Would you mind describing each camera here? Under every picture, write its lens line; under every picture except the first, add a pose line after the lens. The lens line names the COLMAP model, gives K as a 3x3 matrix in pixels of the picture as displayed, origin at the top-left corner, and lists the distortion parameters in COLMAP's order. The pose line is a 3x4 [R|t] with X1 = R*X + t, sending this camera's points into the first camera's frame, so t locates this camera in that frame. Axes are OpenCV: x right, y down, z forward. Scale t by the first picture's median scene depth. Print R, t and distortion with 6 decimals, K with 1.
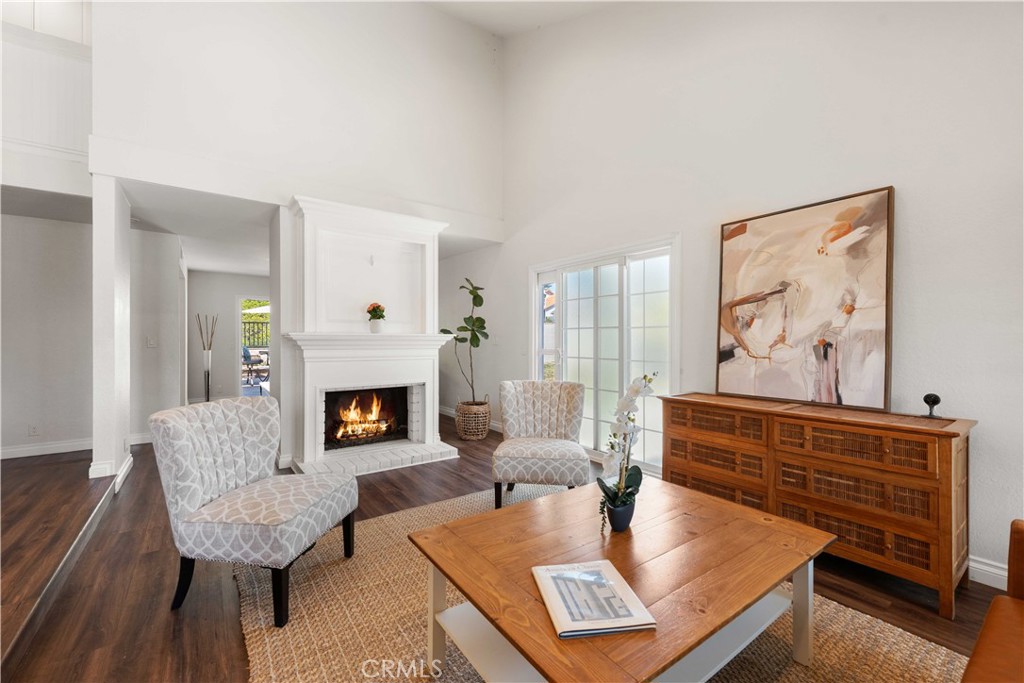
lens RADIAL K [[418.7, 0, 494.3], [0, 418.7, 339.7], [0, 0, 1]] dist [-0.001017, 0.000159]
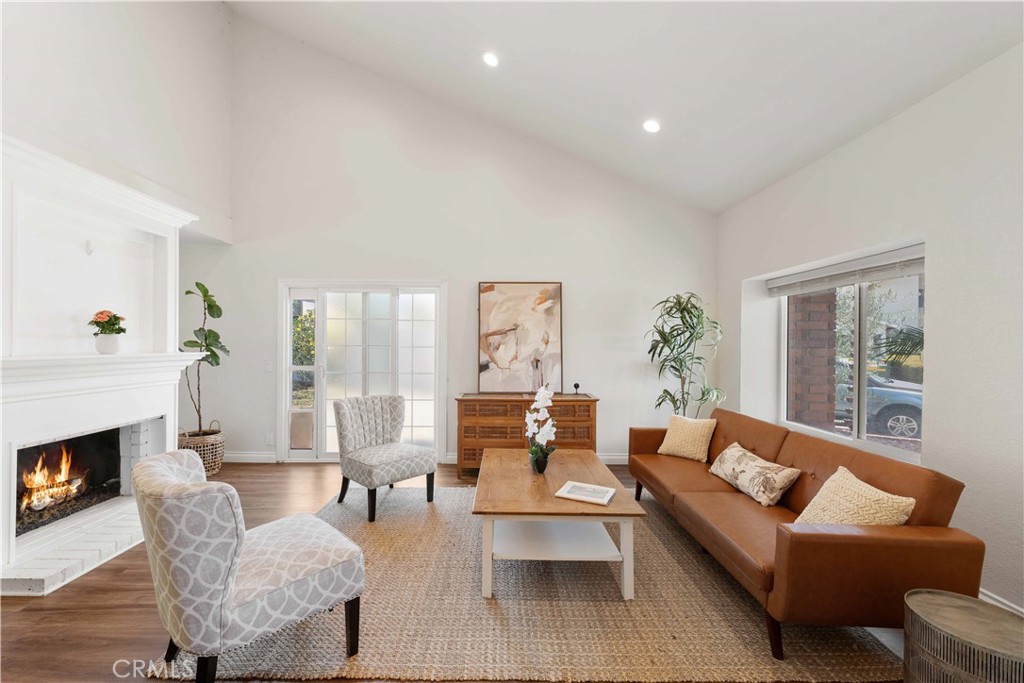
lens RADIAL K [[418.7, 0, 501.7], [0, 418.7, 344.4], [0, 0, 1]] dist [-0.001017, 0.000159]
pose [[0.565330, 0.002121, 0.824862, -0.709895], [-0.006621, 0.999976, 0.001966, -0.053806], [-0.824838, -0.006573, 0.565331, 0.069938]]
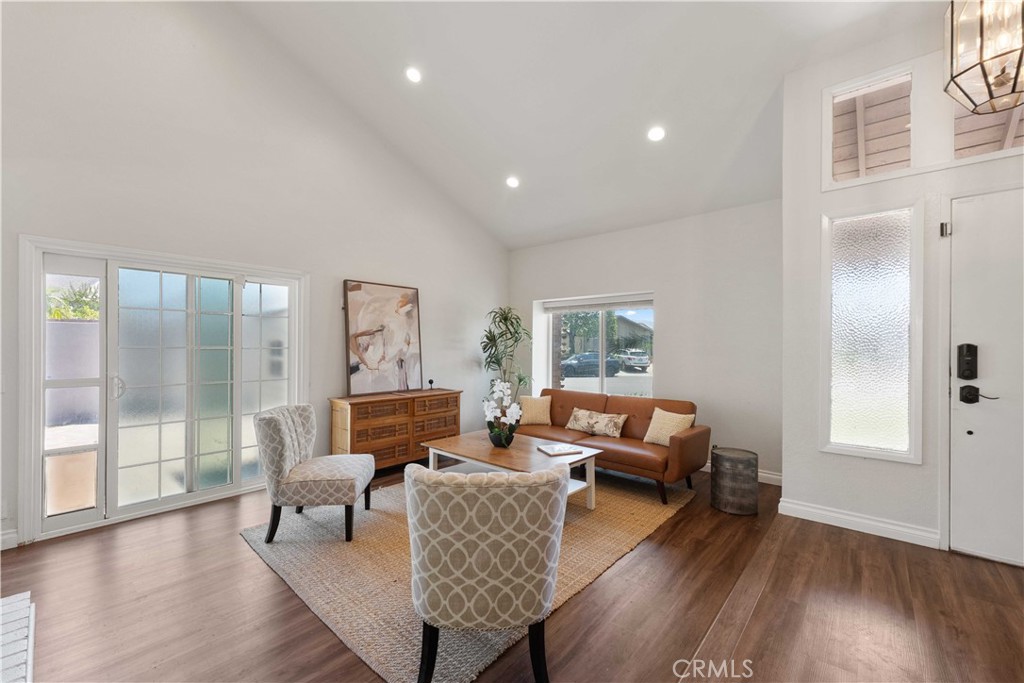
lens RADIAL K [[418.7, 0, 504.9], [0, 418.7, 344.9], [0, 0, 1]] dist [-0.001017, 0.000159]
pose [[-0.233939, 0.001049, 0.972251, -1.055320], [-0.006117, 0.999978, -0.002550, -0.050682], [-0.972232, -0.006544, -0.233927, 0.850291]]
